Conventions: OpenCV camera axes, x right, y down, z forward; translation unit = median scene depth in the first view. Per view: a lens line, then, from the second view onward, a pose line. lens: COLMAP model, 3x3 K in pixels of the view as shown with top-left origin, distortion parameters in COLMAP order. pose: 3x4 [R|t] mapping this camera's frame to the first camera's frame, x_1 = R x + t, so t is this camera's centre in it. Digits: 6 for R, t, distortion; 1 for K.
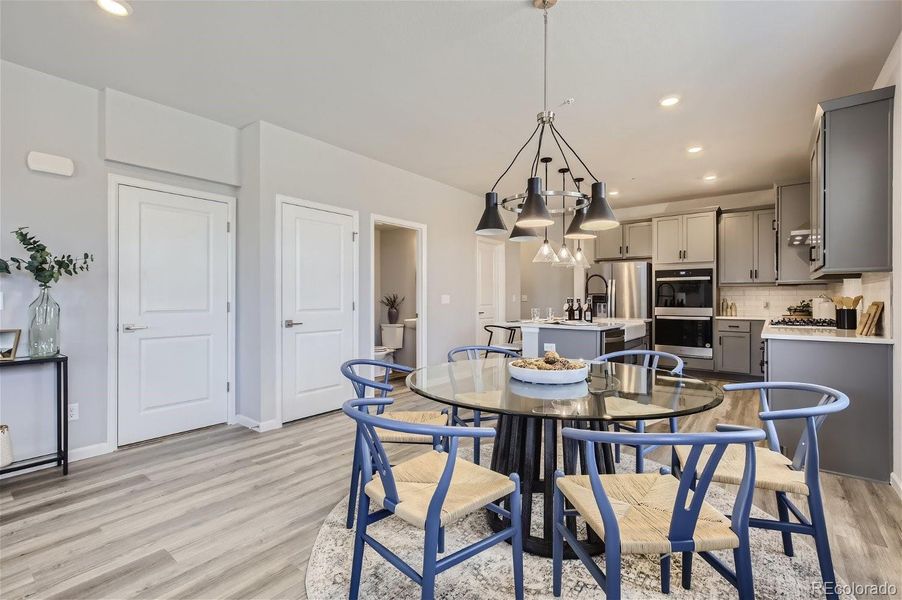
lens RADIAL K [[411.9, 0, 453.9], [0, 411.9, 298.2], [0, 0, 1]] dist [0.000620, 0.000591]
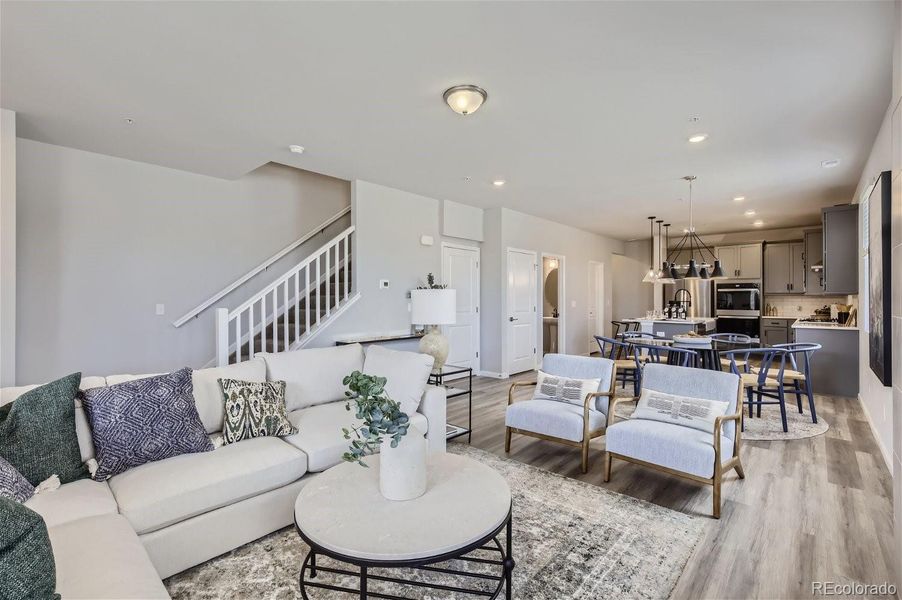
lens RADIAL K [[406.5, 0, 453.2], [0, 406.5, 298.5], [0, 0, 1]] dist [0.000283, 0.000101]
pose [[0.997605, 0.000223, -0.069162, -0.400121], [-0.000207, 1.000000, 0.000247, -0.021341], [0.069162, -0.000232, 0.997605, -0.574231]]
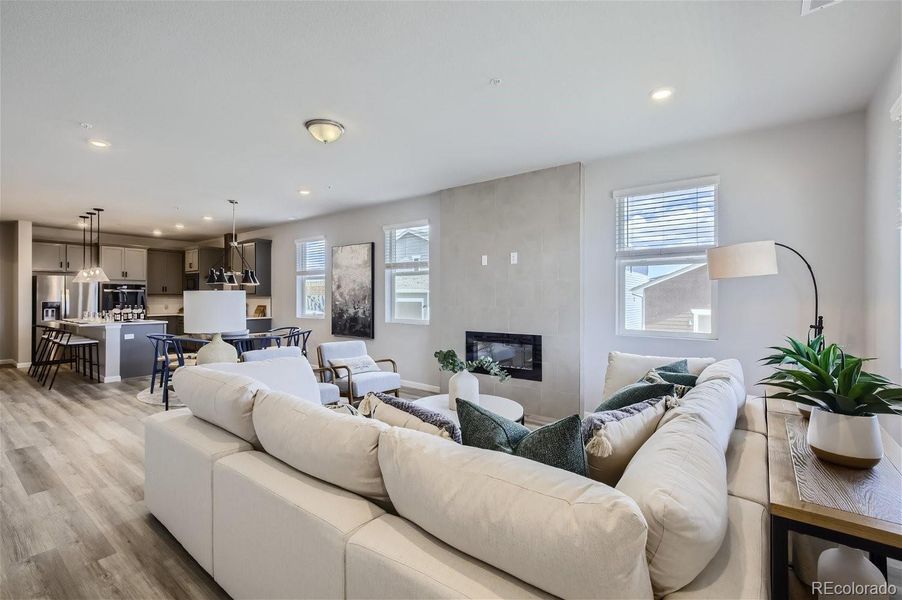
lens RADIAL K [[411.9, 0, 453.9], [0, 411.9, 298.2], [0, 0, 1]] dist [0.000620, 0.000591]
pose [[0.000510, 0.001132, 0.999999, -1.117455], [-0.002519, 0.999996, -0.001130, -0.026543], [-0.999997, -0.002518, 0.000513, -0.213963]]
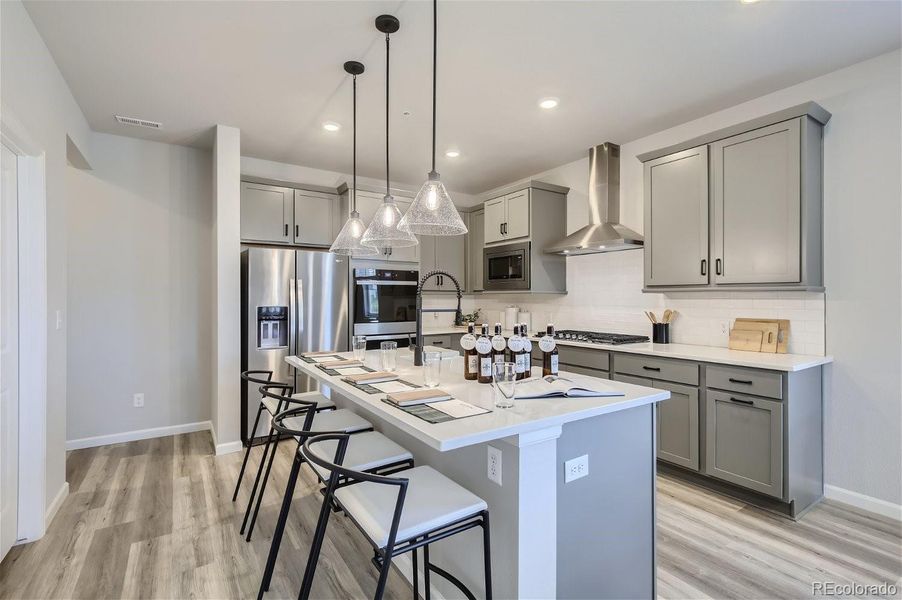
lens RADIAL K [[411.9, 0, 453.9], [0, 411.9, 298.2], [0, 0, 1]] dist [0.000620, 0.000591]
pose [[0.314291, -0.000050, 0.949327, -0.116859], [-0.001871, 0.999998, 0.000672, -0.025665], [-0.949325, -0.001987, 0.314290, 0.808866]]
